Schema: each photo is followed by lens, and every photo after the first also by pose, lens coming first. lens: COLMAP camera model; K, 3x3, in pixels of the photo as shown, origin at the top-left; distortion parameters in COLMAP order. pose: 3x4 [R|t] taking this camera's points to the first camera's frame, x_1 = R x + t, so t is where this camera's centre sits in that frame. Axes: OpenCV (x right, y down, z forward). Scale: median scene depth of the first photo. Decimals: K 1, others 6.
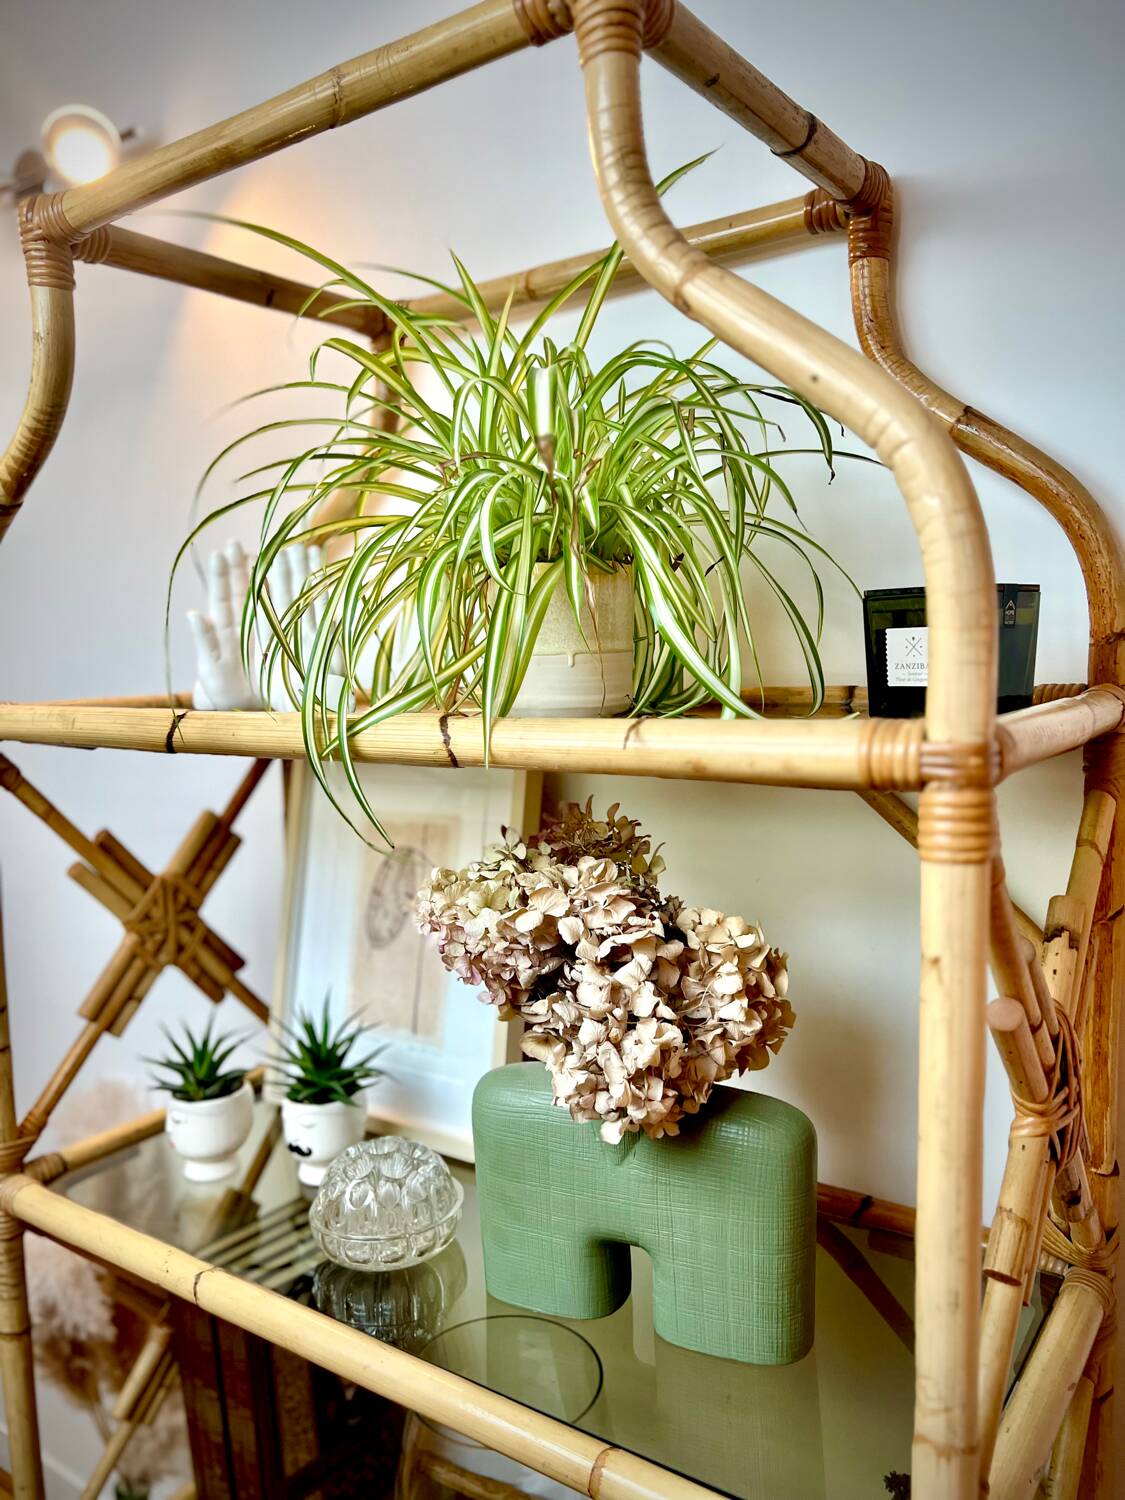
lens RADIAL K [[1143.4, 0, 541.3], [0, 1143.4, 765.1], [0, 0, 1]] dist [0.054867, -0.065647]
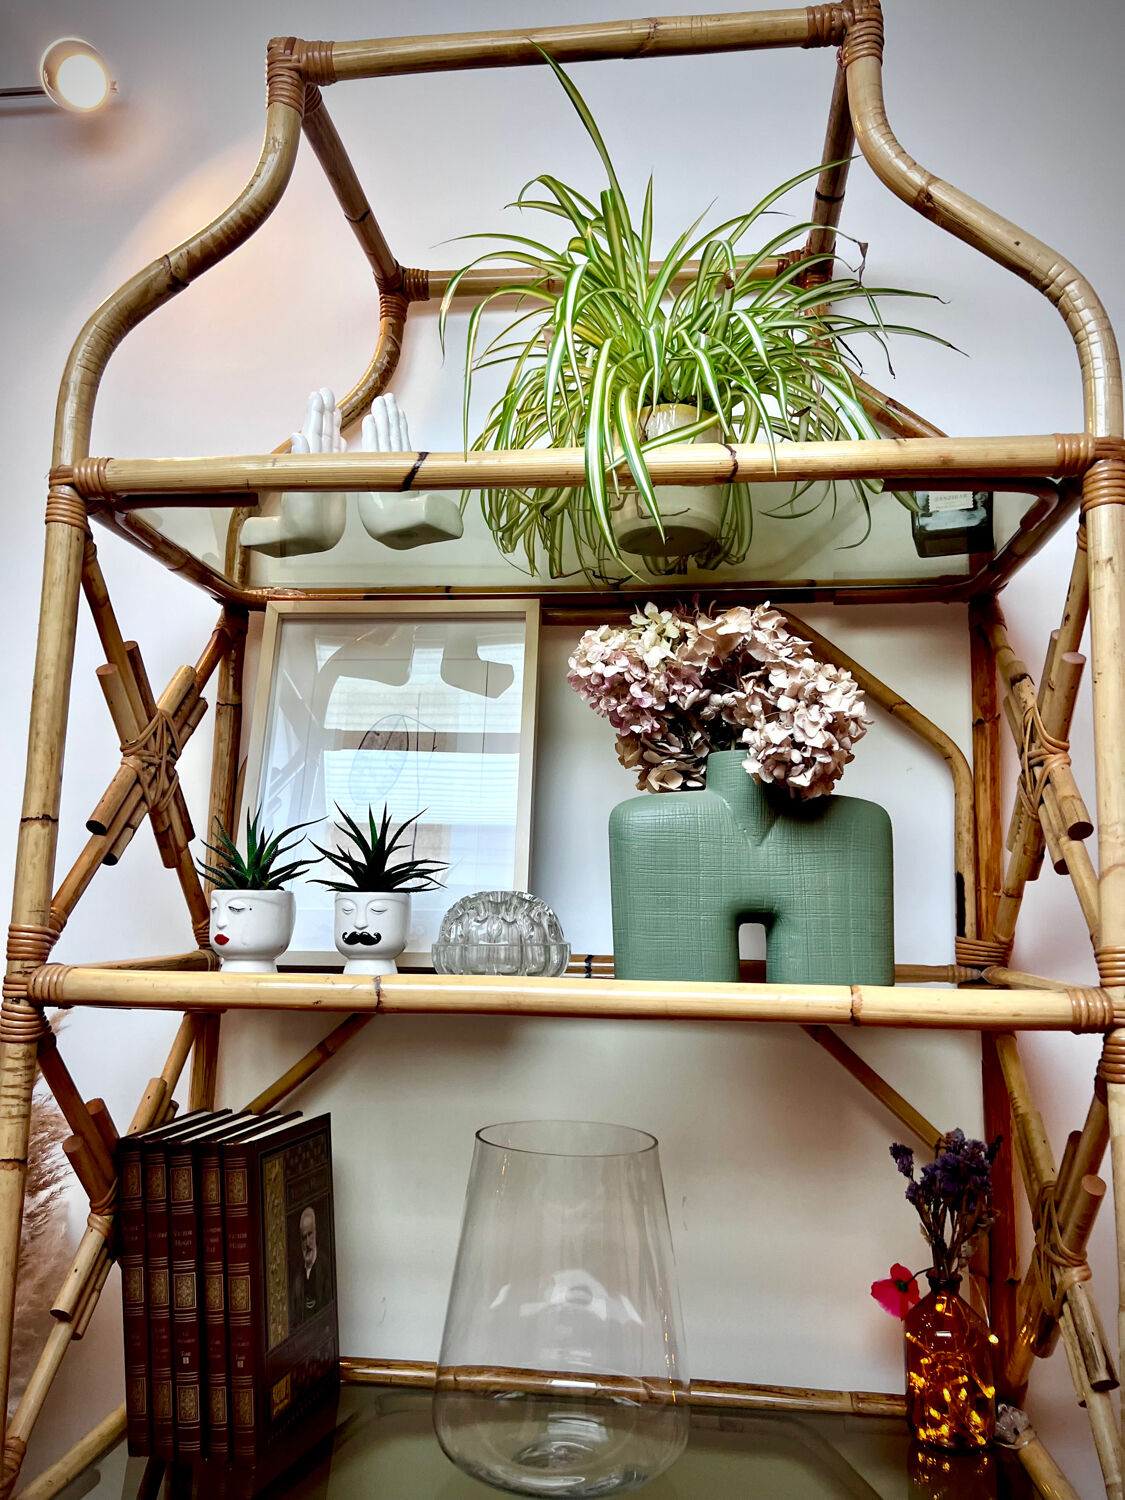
lens RADIAL K [[1143.4, 0, 560.5], [0, 1143.4, 749.9], [0, 0, 1]] dist [0.054867, -0.065647]
pose [[0.870733, 0.113564, 0.478464, -0.661718], [0.008610, 0.969299, -0.245732, 0.495020], [-0.491681, 0.218087, 0.843023, 0.018066]]
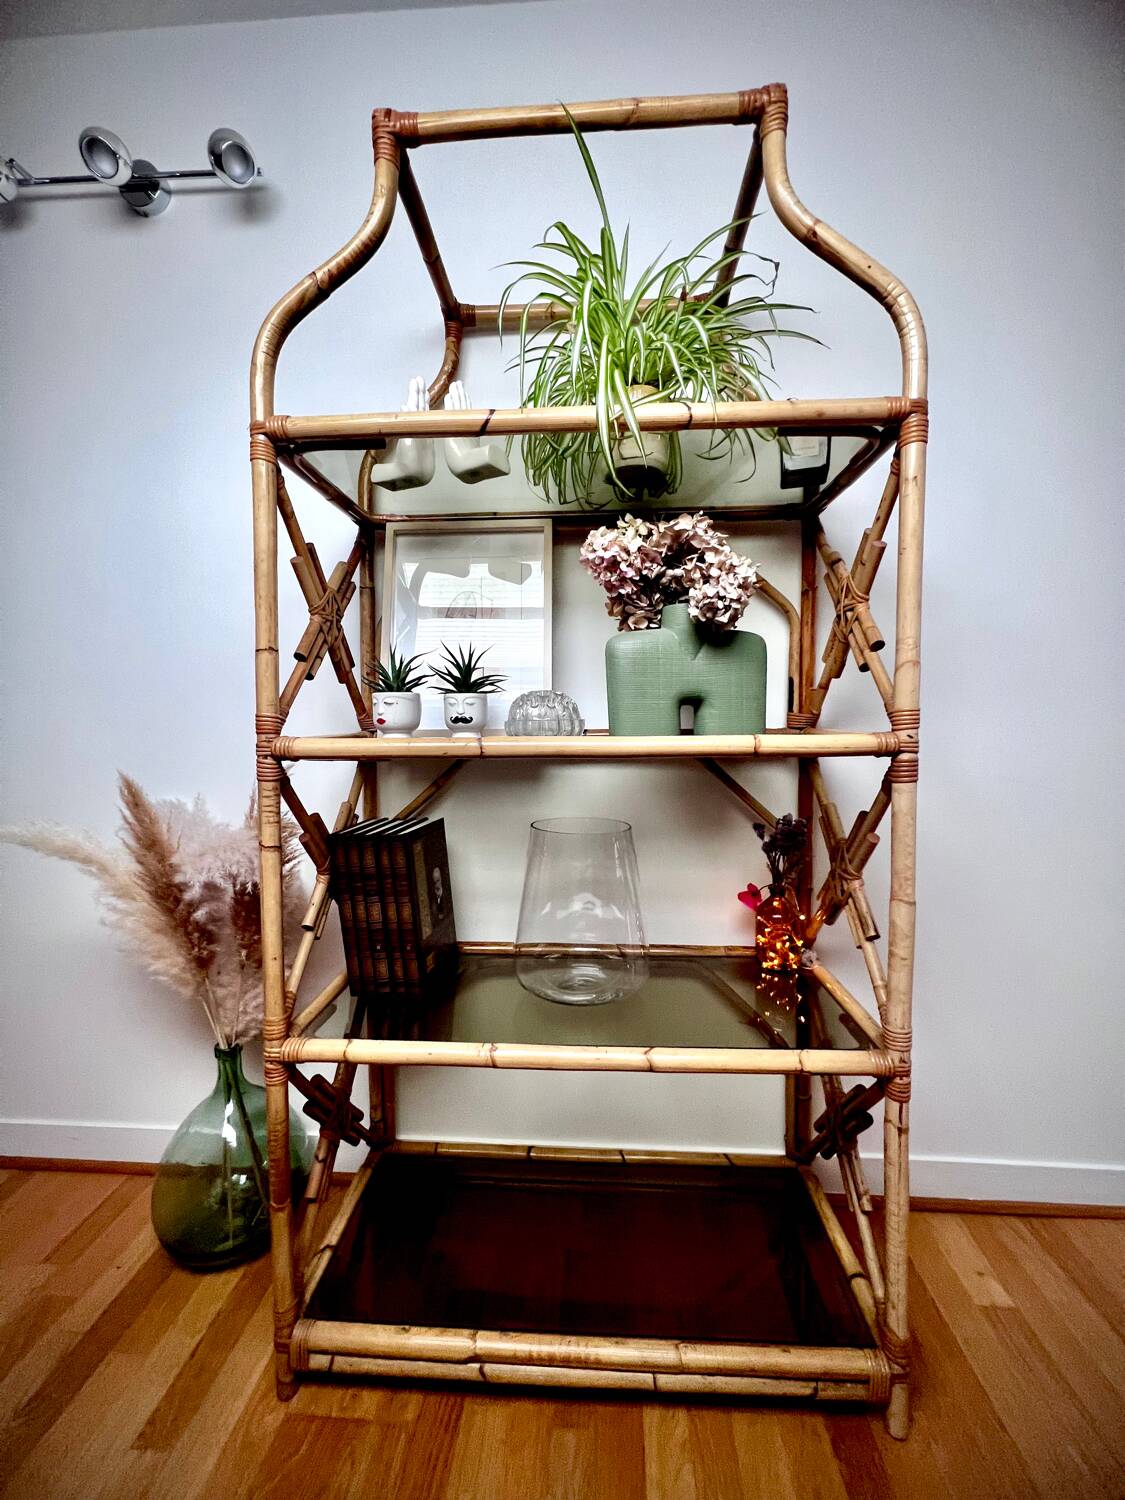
lens RADIAL K [[604.4, 0, 564.0], [0, 604.4, 745.1], [0, 0, 1]] dist [-0.003675, 0.000497]
pose [[0.841283, 0.002524, 0.540590, -0.680289], [0.039294, 0.997058, -0.065806, 0.514294], [-0.539166, 0.076603, 0.838709, 0.163459]]
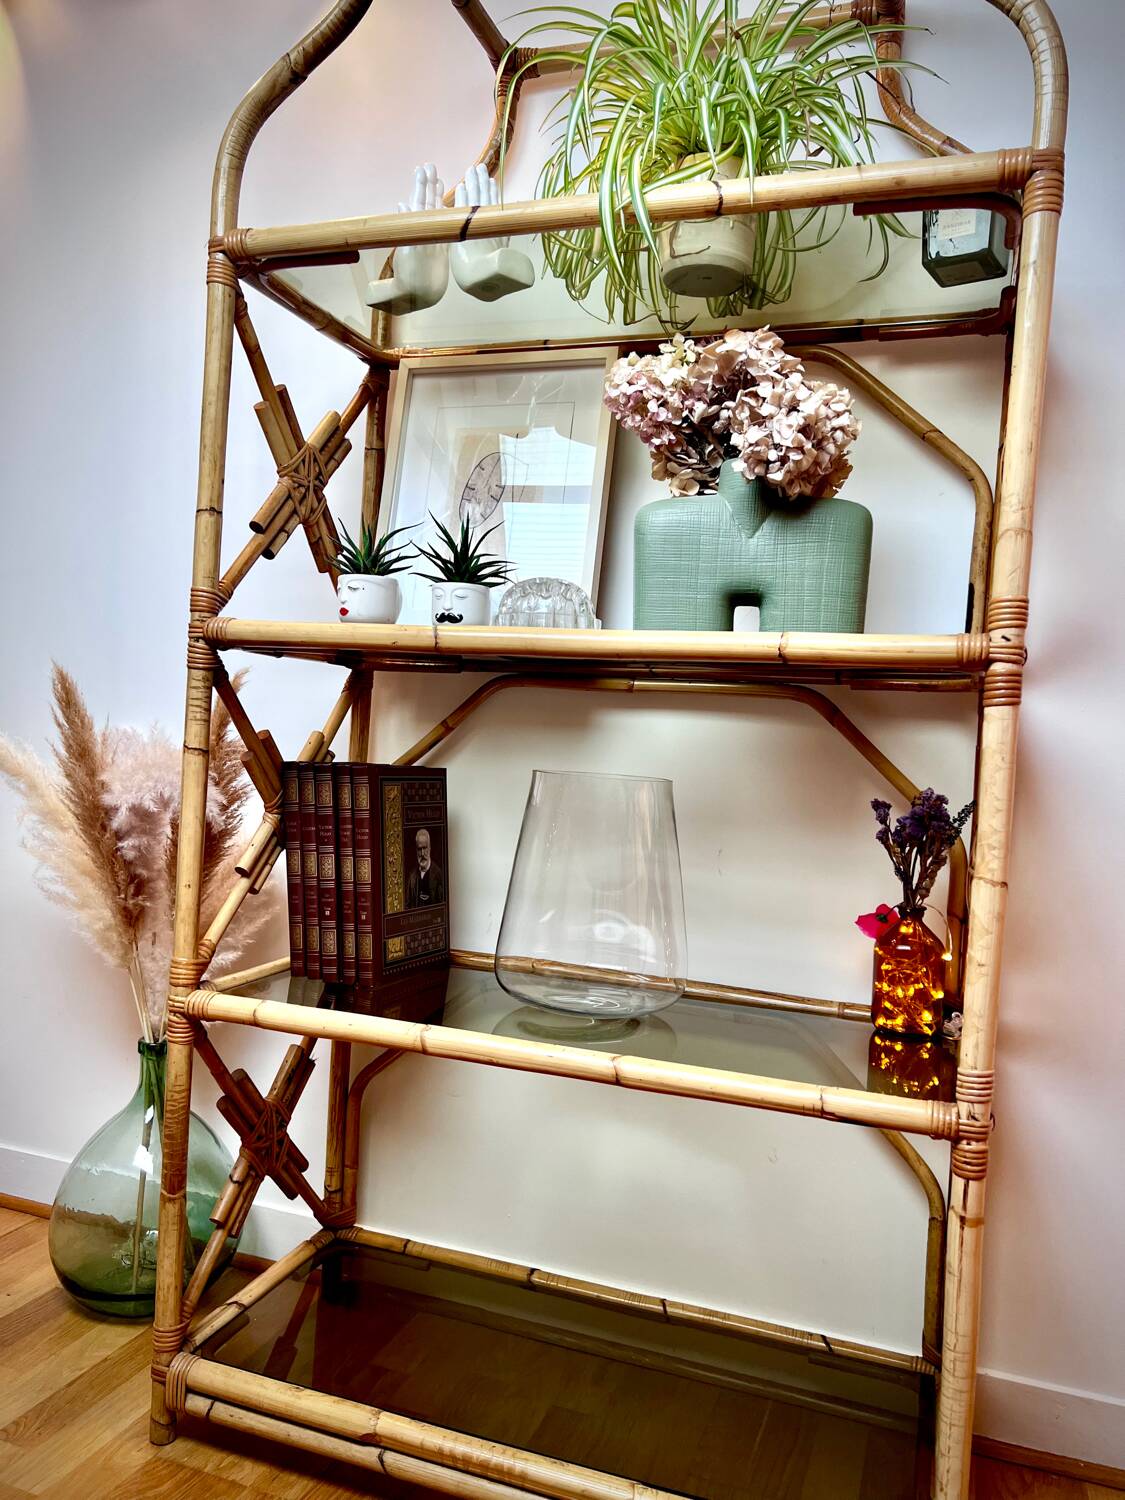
lens RADIAL K [[1143.4, 0, 556.7], [0, 1143.4, 763.6], [0, 0, 1]] dist [0.054867, -0.065647]
pose [[0.955911, 0.078414, 0.282992, -0.529065], [-0.055931, 0.994665, -0.086682, 0.711943], [-0.288280, 0.067032, 0.955197, -0.331302]]
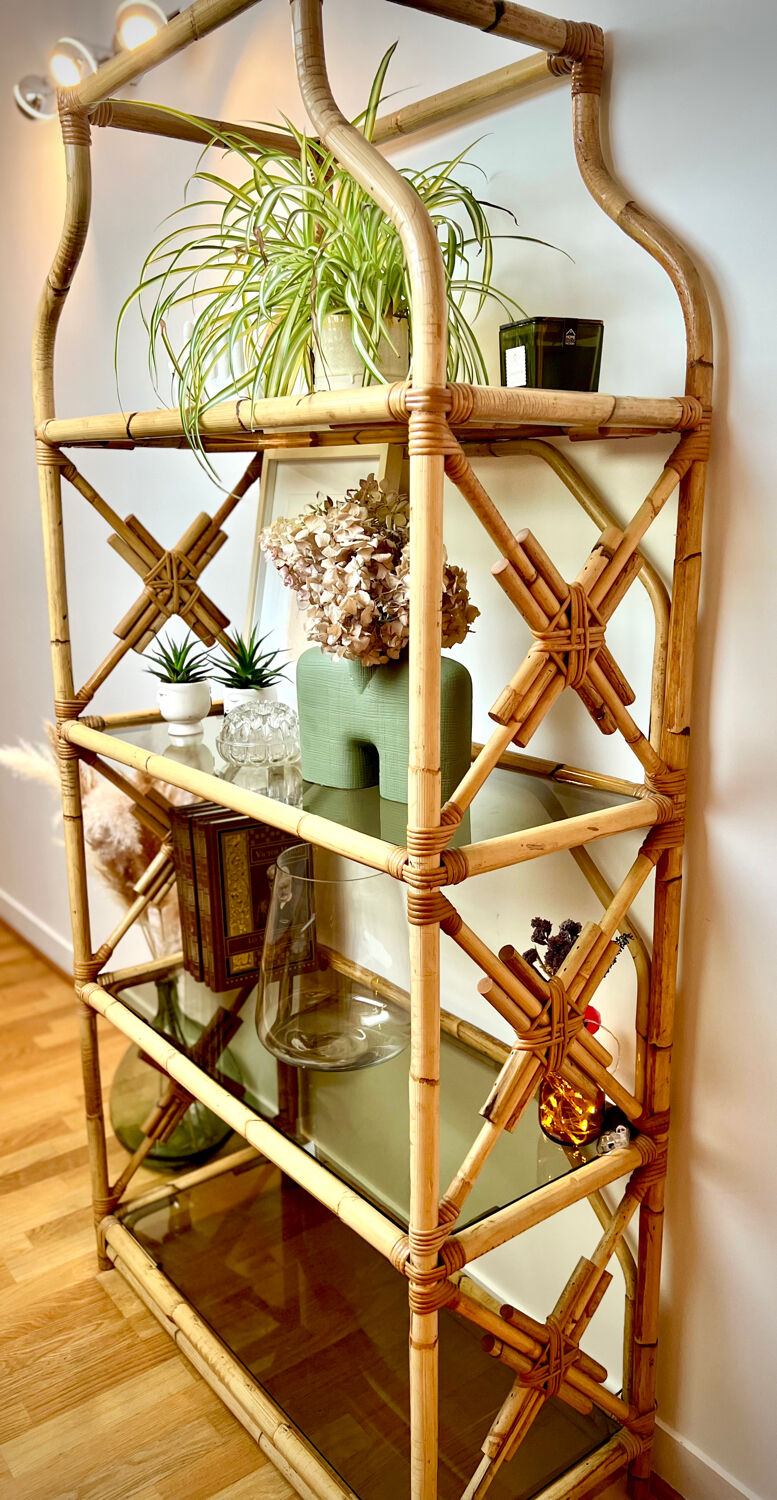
lens RADIAL K [[1128.5, 0, 399.9], [0, 1128.5, 757.7], [0, 0, 1]] dist [0.060553, -0.063110]
pose [[0.961788, 0.088319, -0.259160, 0.497691], [-0.052887, 0.988646, 0.140650, 0.184093], [0.268639, -0.121570, 0.955538, -0.507689]]
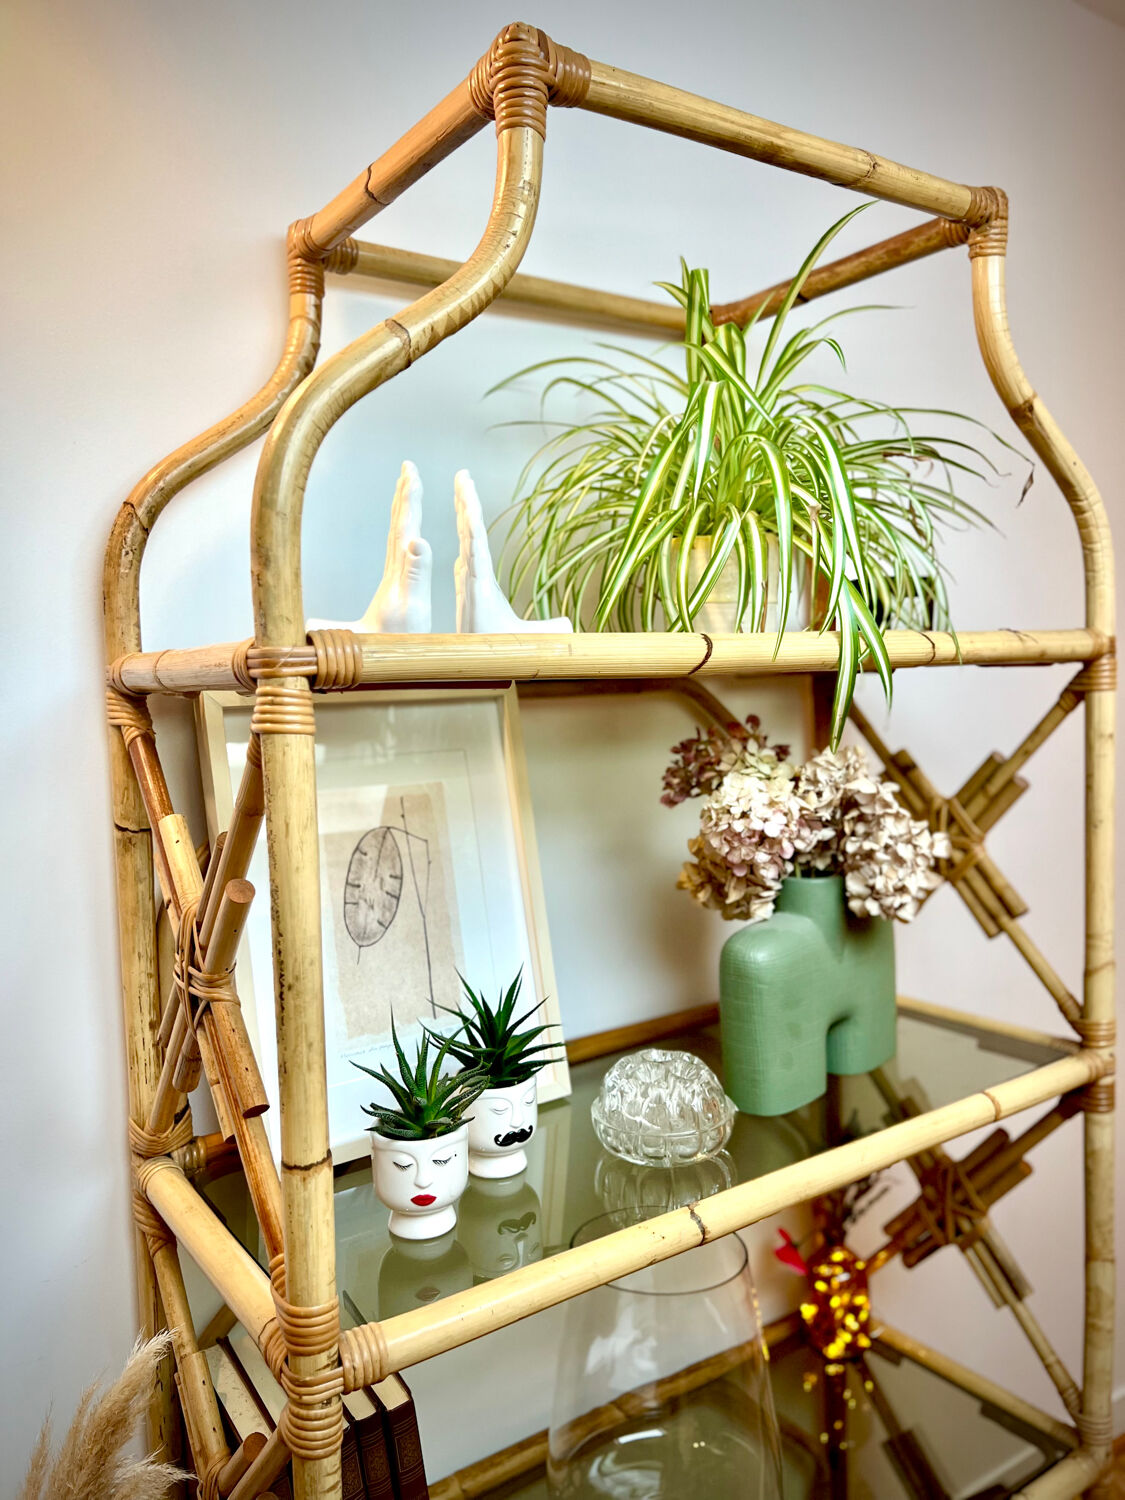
lens RADIAL K [[1143.4, 0, 570.8], [0, 1143.4, 746.8], [0, 0, 1]] dist [0.054867, -0.065647]
pose [[0.322649, -0.042401, 0.945569, -1.226499], [0.121980, 0.992528, 0.002884, 0.033573], [-0.938626, 0.114410, 0.325410, 0.735587]]
